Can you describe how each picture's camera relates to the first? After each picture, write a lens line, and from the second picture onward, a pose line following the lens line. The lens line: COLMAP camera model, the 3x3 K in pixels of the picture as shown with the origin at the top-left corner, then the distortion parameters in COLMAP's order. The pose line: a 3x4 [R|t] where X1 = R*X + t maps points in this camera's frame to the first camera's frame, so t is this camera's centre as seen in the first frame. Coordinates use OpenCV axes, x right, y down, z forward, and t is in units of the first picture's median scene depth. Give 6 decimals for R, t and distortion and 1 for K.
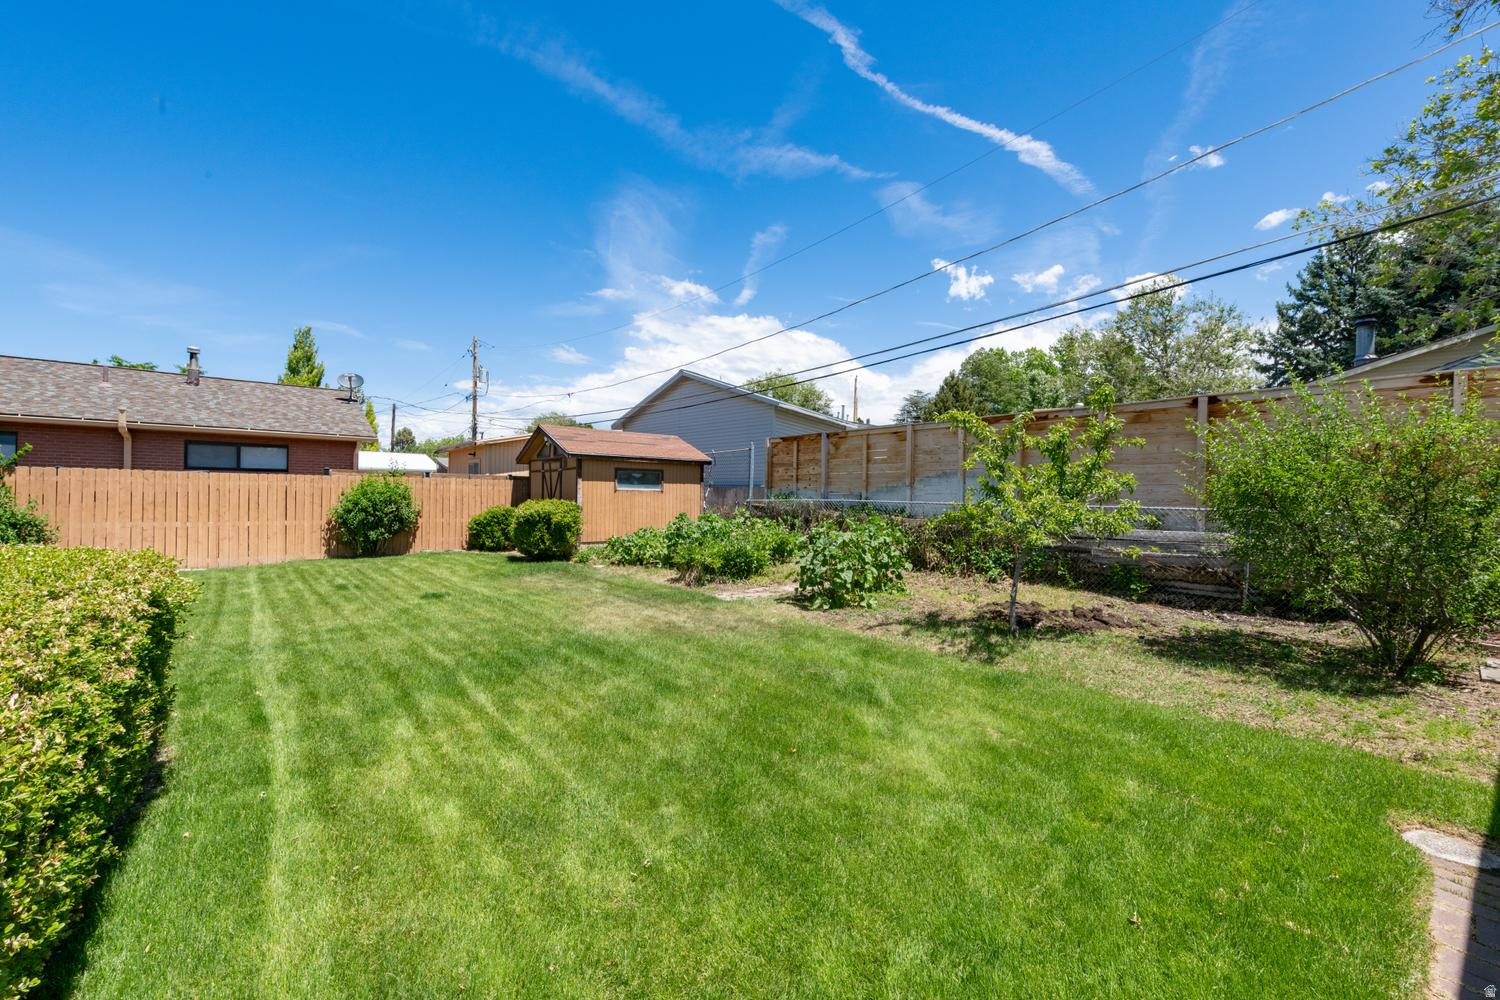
lens RADIAL K [[590.9, 0, 744.7], [0, 590.9, 491.2], [0, 0, 1]] dist [0.007863, -0.000221]
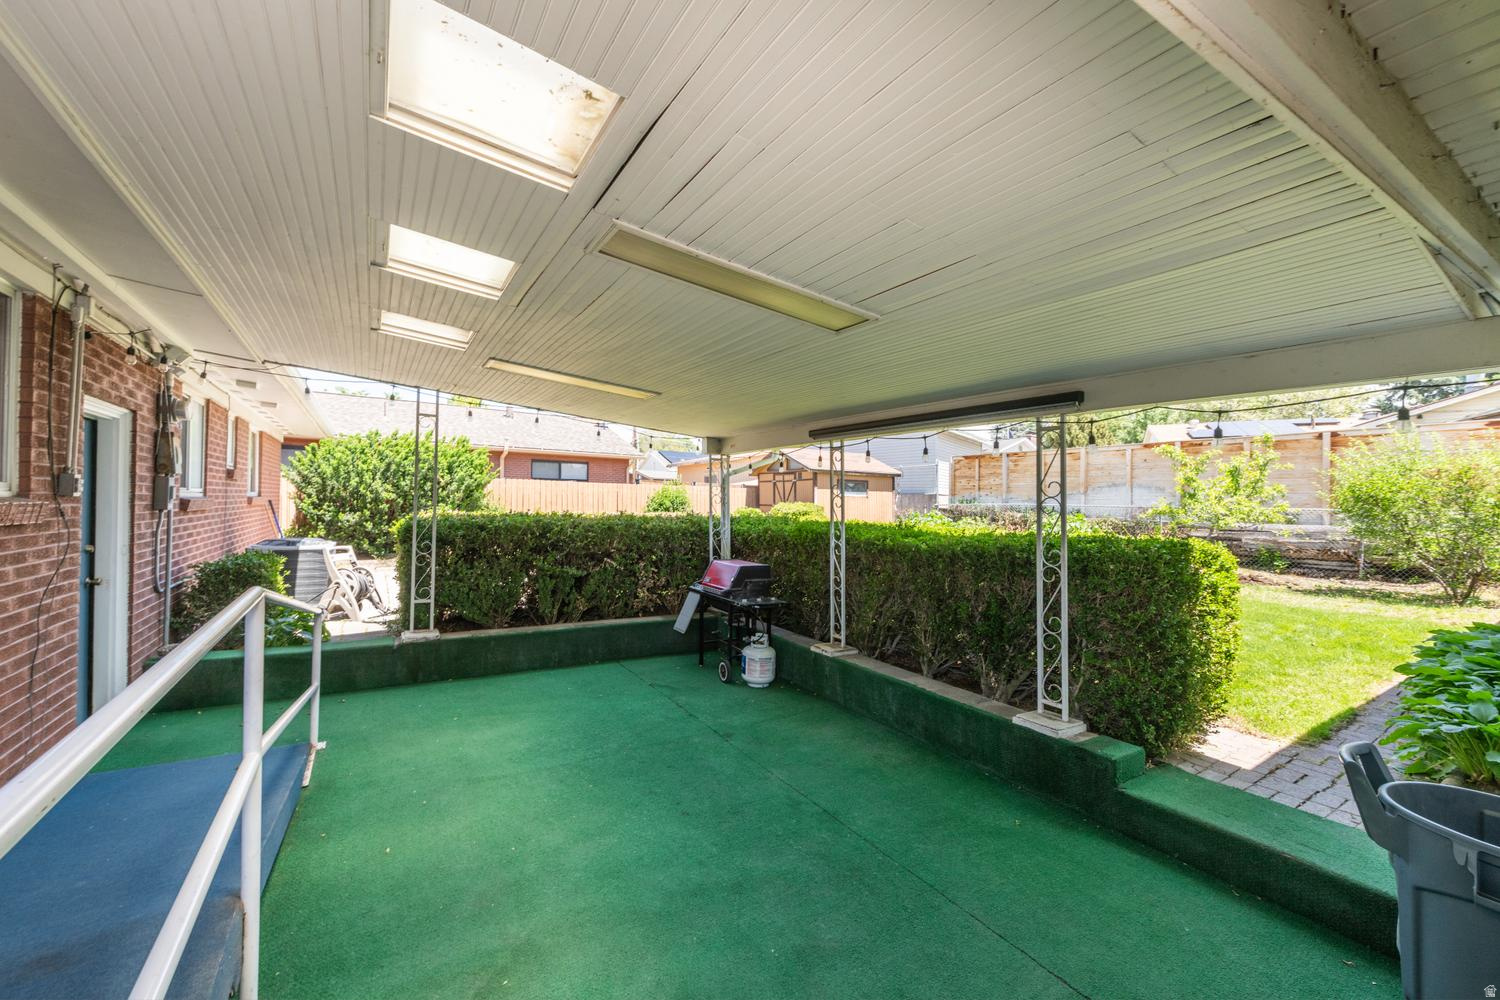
lens RADIAL K [[578.0, 0, 753.7], [0, 578.0, 485.0], [0, 0, 1]] dist [-0.000193, -0.000177]
pose [[0.993486, 0.003791, -0.113889, -0.287879], [-0.006868, 0.999622, -0.026630, 0.010668], [0.113745, 0.027238, 0.993137, -0.350790]]
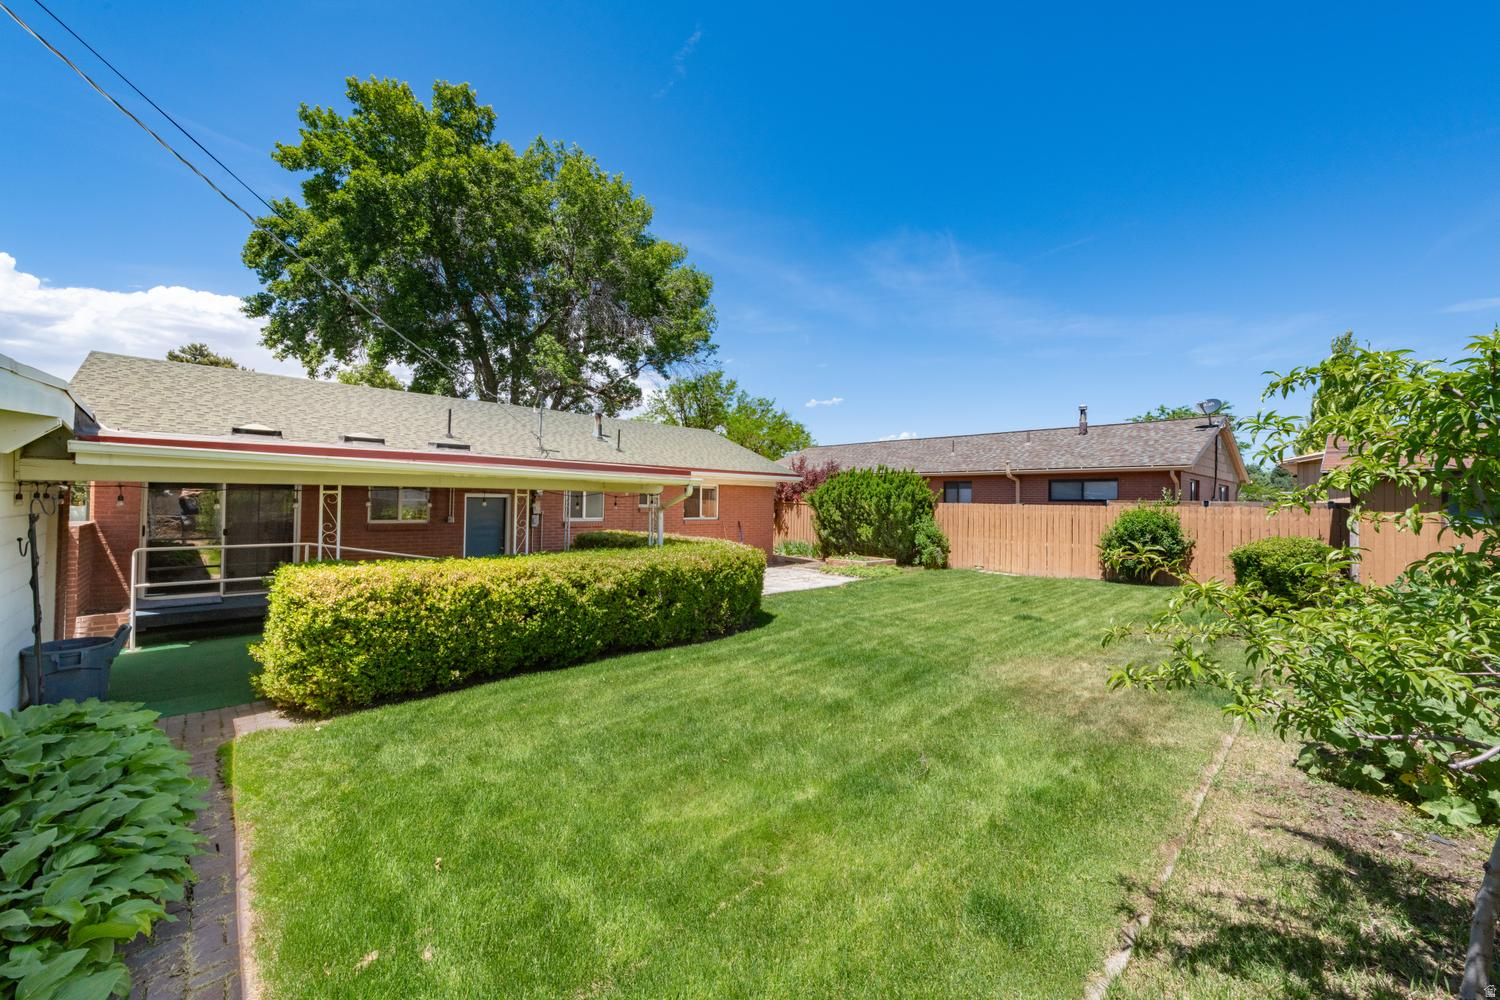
lens RADIAL K [[578.0, 0, 753.7], [0, 578.0, 485.0], [0, 0, 1]] dist [-0.000193, -0.000177]
pose [[0.043141, -0.041066, -0.998225, 0.375381], [-0.008223, 0.999106, -0.041457, -0.015670], [0.999035, 0.009997, 0.042764, 0.314141]]
